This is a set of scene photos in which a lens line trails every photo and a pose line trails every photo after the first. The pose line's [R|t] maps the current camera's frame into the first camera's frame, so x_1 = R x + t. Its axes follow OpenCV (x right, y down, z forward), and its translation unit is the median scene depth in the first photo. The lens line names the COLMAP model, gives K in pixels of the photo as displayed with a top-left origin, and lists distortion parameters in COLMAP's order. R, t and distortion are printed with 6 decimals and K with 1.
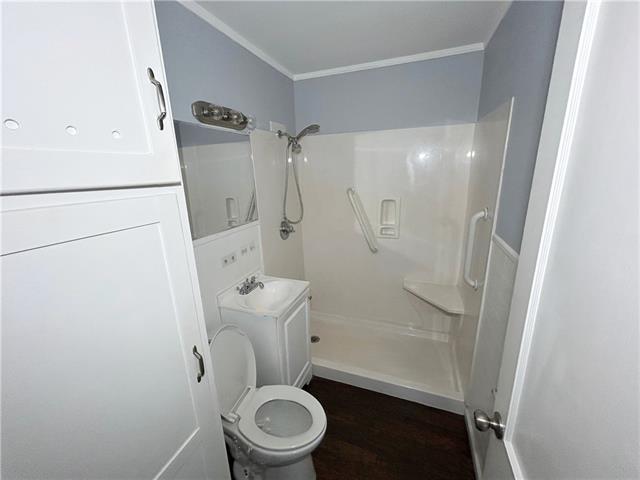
lens RADIAL K [[257.2, 0, 320.0], [0, 257.2, 240.0], [0, 0, 1]] dist [-0.001493, -0.000110]
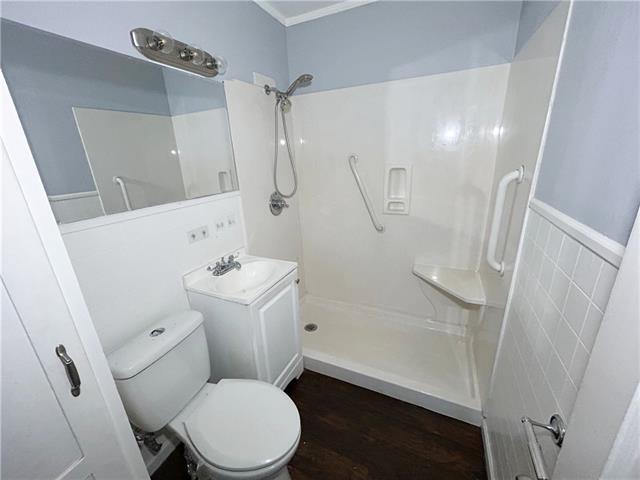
lens RADIAL K [[257.2, 0, 320.0], [0, 257.2, 240.0], [0, 0, 1]] dist [-0.001493, -0.000110]
pose [[0.997714, 0.007055, -0.067204, 0.090558], [-0.003325, 0.998456, 0.055444, 0.041086], [0.067491, -0.055094, 0.996198, 0.164653]]
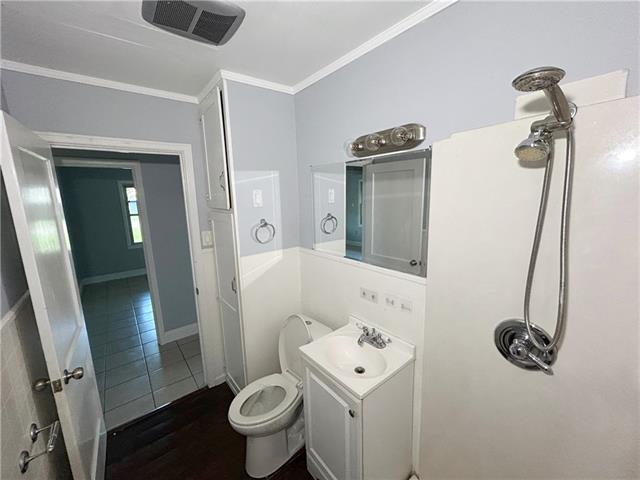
lens RADIAL K [[257.2, 0, 320.0], [0, 257.2, 240.0], [0, 0, 1]] dist [-0.001493, -0.000110]
pose [[-0.508904, 0.194753, -0.838503, 0.426353], [-0.181766, 0.927798, 0.325810, -0.339543], [0.841414, 0.318218, -0.436761, 1.064442]]
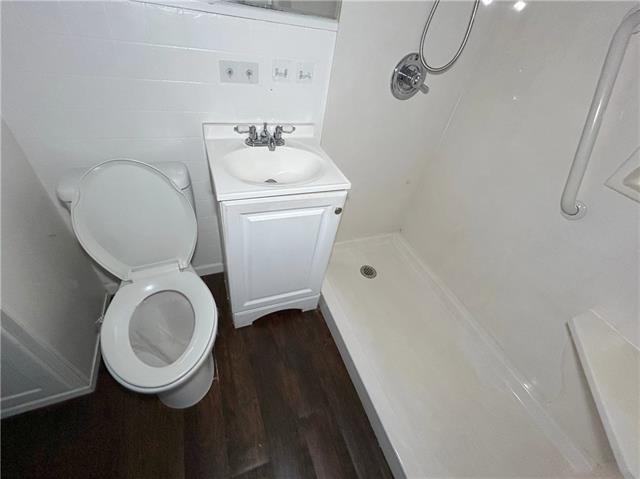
lens RADIAL K [[265.2, 0, 320.0], [0, 265.2, 239.5], [0, 0, 1]] dist [-0.000013, -0.000022]
pose [[0.656767, 0.595067, -0.463199, 0.227509], [-0.349934, 0.784604, 0.511803, 0.002895], [0.667985, -0.174046, 0.723536, 0.561993]]
